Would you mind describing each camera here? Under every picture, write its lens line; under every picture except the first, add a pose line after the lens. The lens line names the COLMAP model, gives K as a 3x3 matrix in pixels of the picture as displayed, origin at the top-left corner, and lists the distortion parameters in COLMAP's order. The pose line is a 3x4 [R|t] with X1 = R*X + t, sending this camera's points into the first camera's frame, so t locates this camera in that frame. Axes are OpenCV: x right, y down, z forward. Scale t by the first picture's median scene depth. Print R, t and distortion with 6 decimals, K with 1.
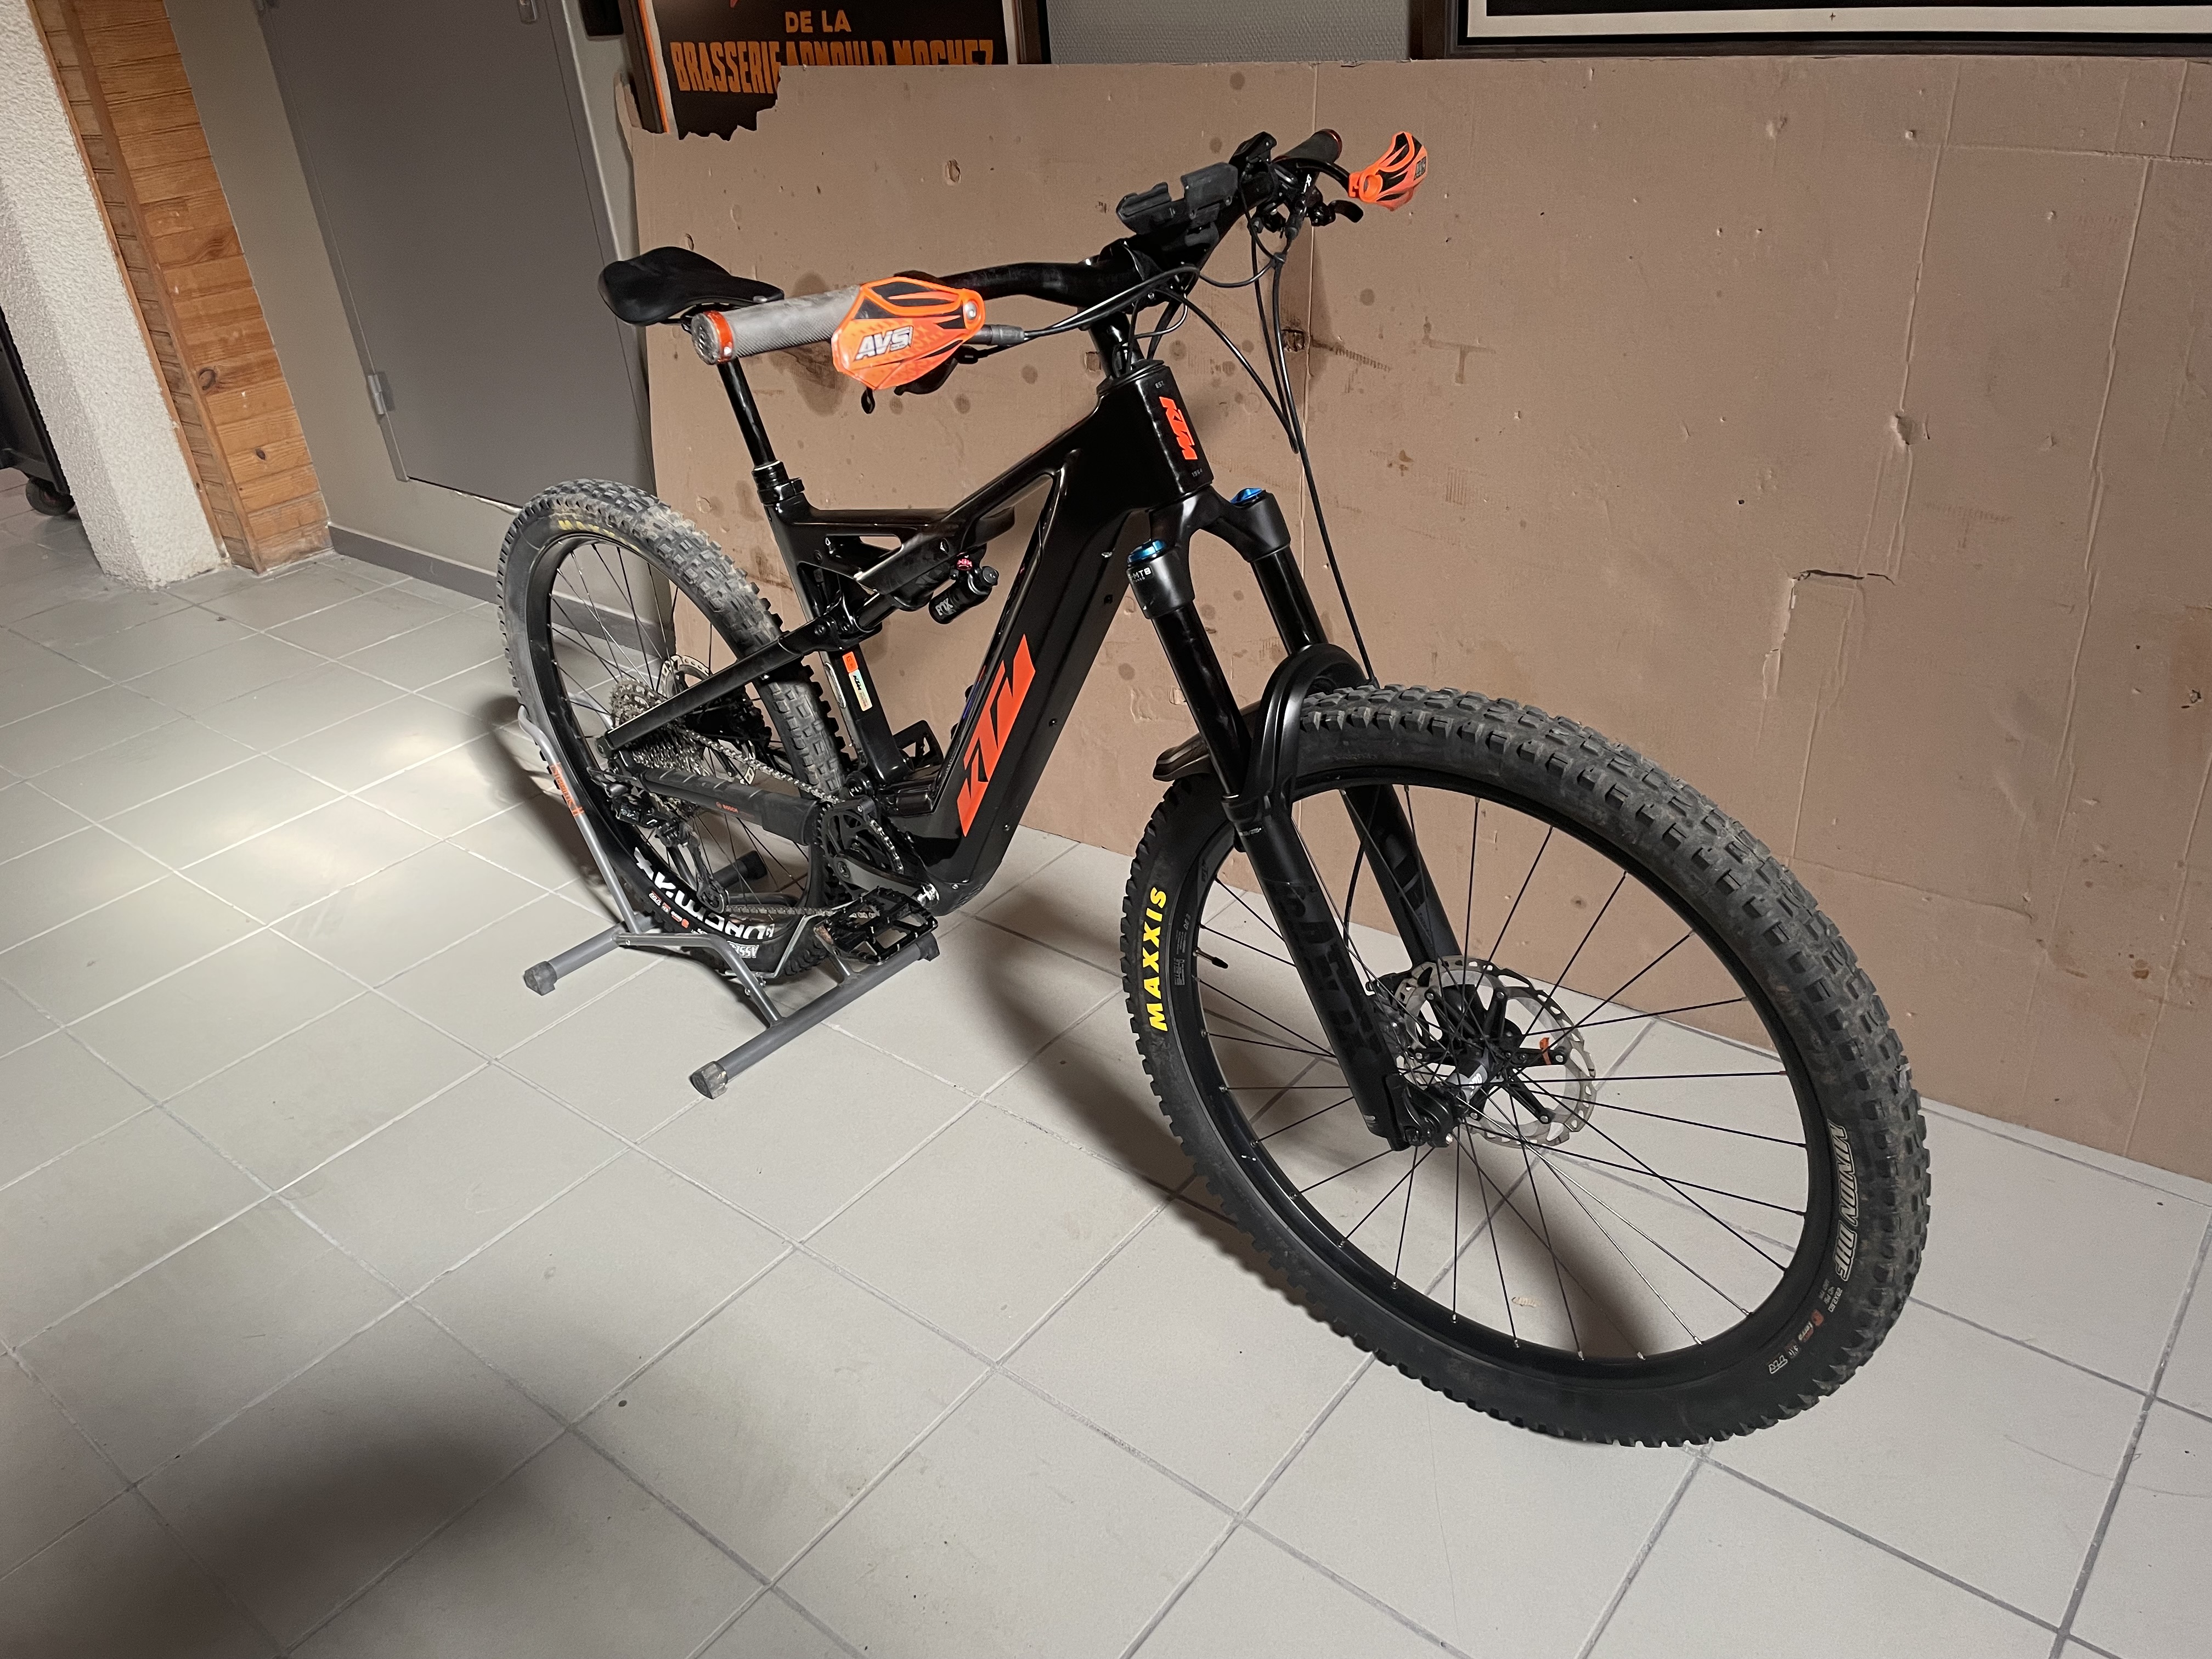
lens RADIAL K [[1671.6, 0, 1110.5], [0, 1671.6, 830.1], [0, 0, 1]] dist [0.099289, -0.128611]
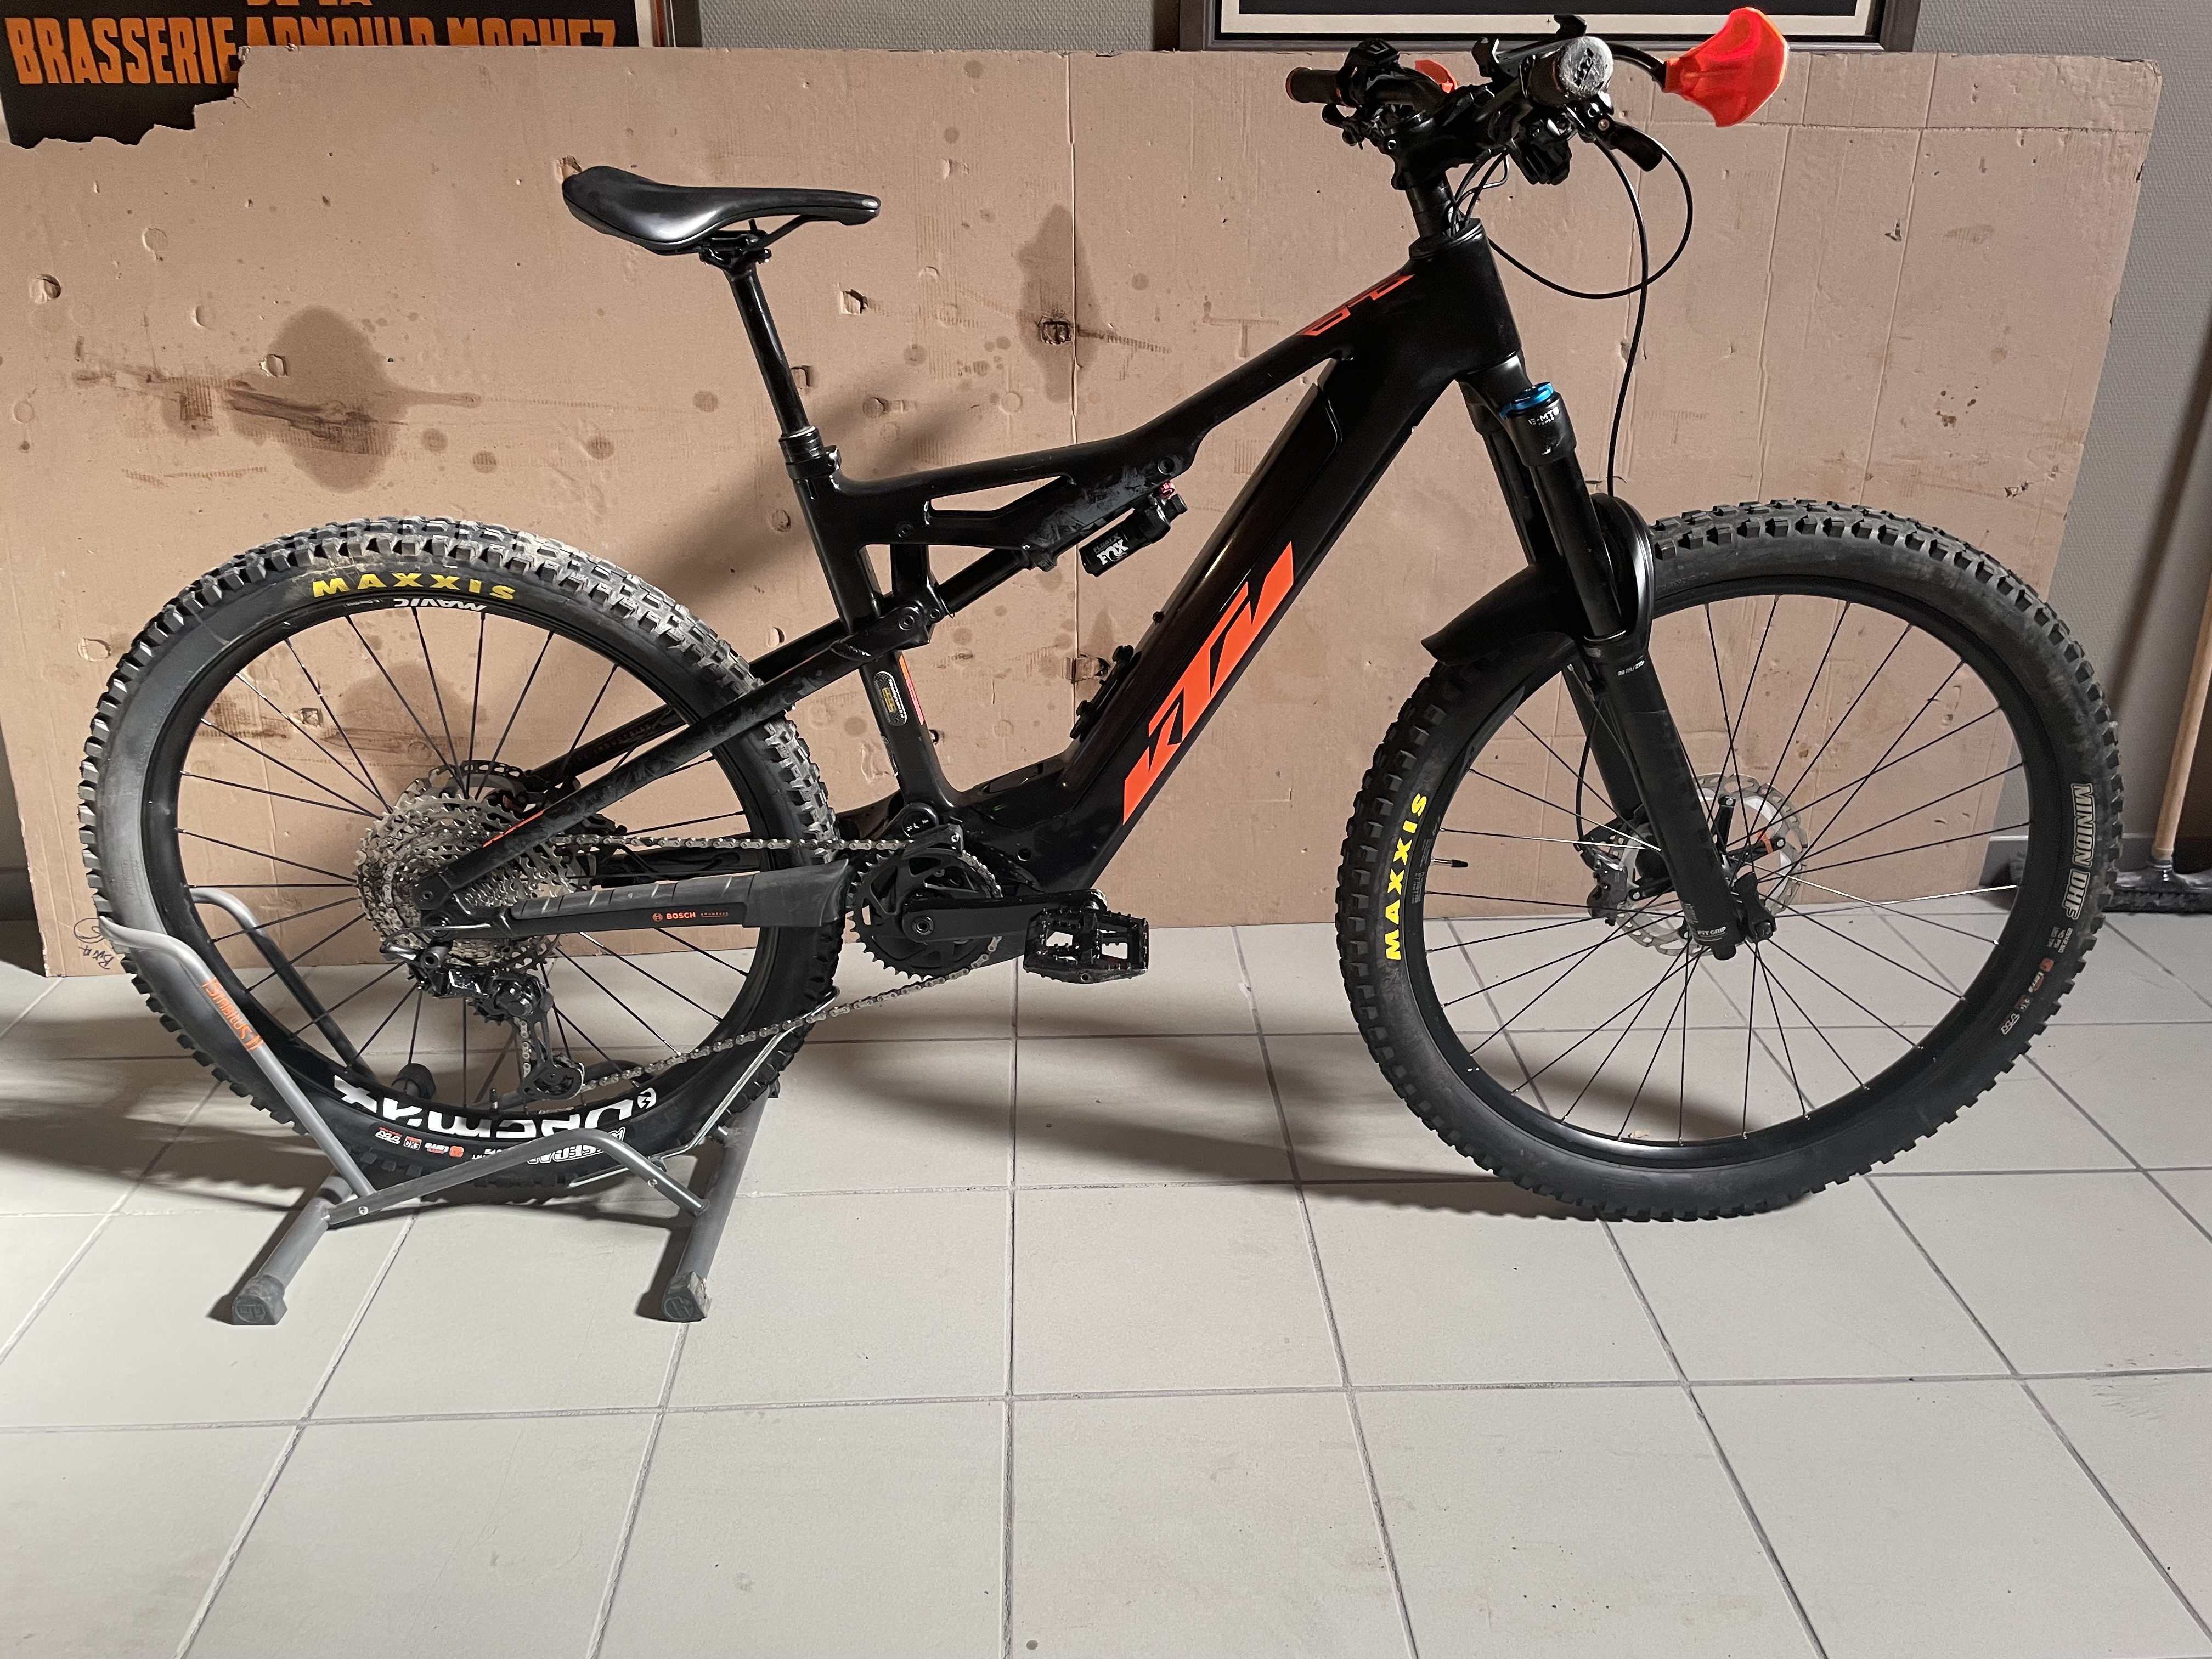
lens RADIAL K [[1671.6, 0, 1105.7], [0, 1671.6, 830.5], [0, 0, 1]] dist [0.099289, -0.128611]
pose [[0.739112, -0.192514, 0.645485, -0.555421], [0.277149, 0.960329, -0.030934, 0.026412], [-0.613923, 0.201759, 0.763146, 0.289595]]
